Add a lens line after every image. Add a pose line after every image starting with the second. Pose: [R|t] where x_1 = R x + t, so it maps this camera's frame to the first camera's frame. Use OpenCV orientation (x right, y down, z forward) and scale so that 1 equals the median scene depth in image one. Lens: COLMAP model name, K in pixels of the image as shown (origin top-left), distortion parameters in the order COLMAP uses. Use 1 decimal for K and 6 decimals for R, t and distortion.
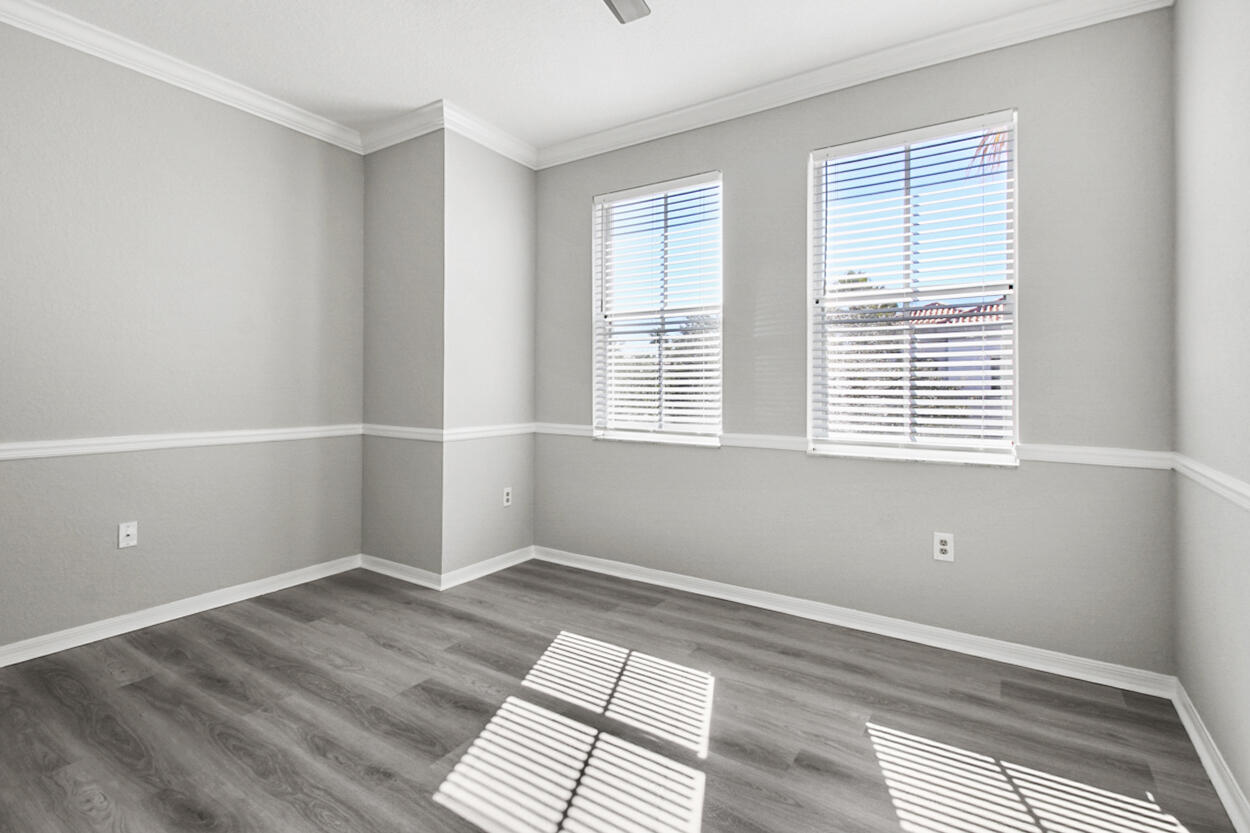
lens RADIAL K [[600.4, 0, 623.0], [0, 600.4, 392.9], [0, 0, 1]] dist [0.044213, 0.000359]
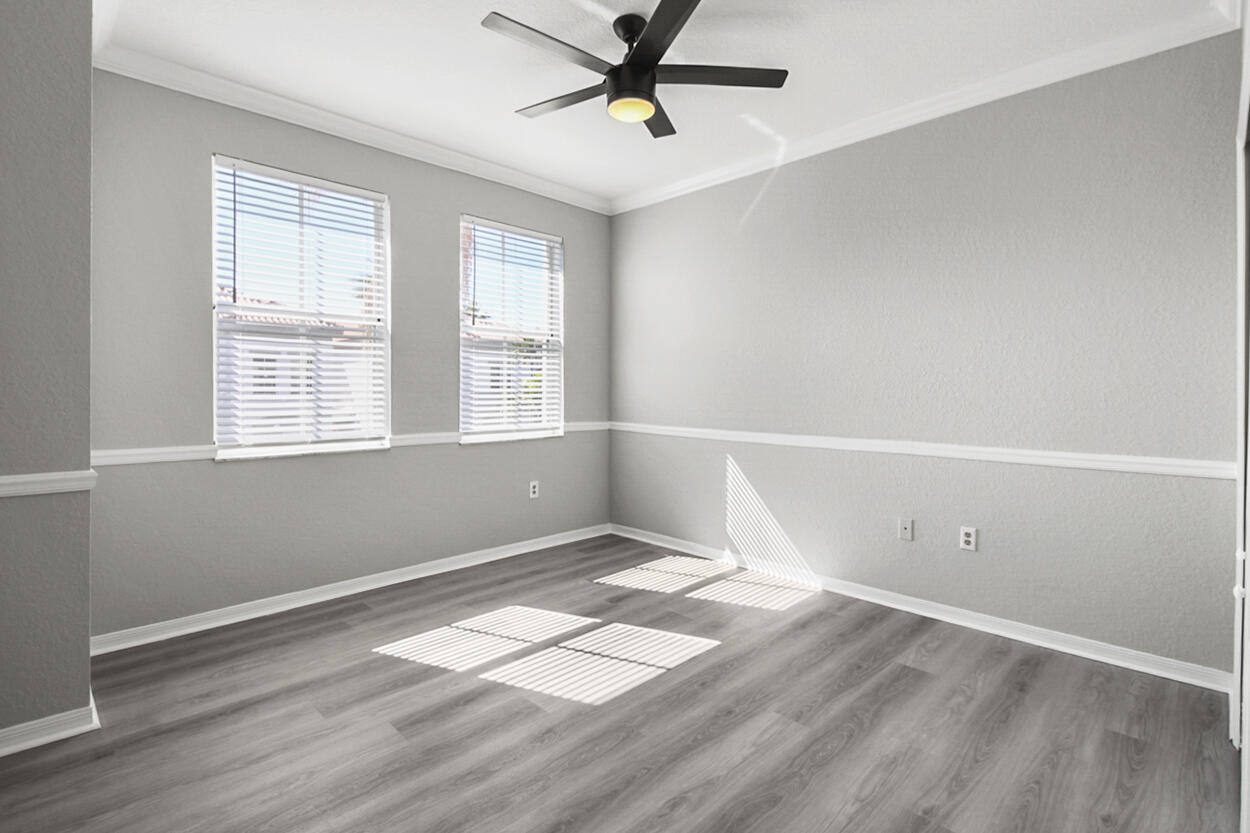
lens RADIAL K [[578.7, 0, 630.8], [0, 578.7, 408.3], [0, 0, 1]] dist [0.020581, -0.010400]
pose [[0.195995, -0.029321, 0.980166, -0.981211], [0.018036, 0.999492, 0.026293, -0.004024], [-0.980439, 0.012525, 0.196424, 0.445910]]
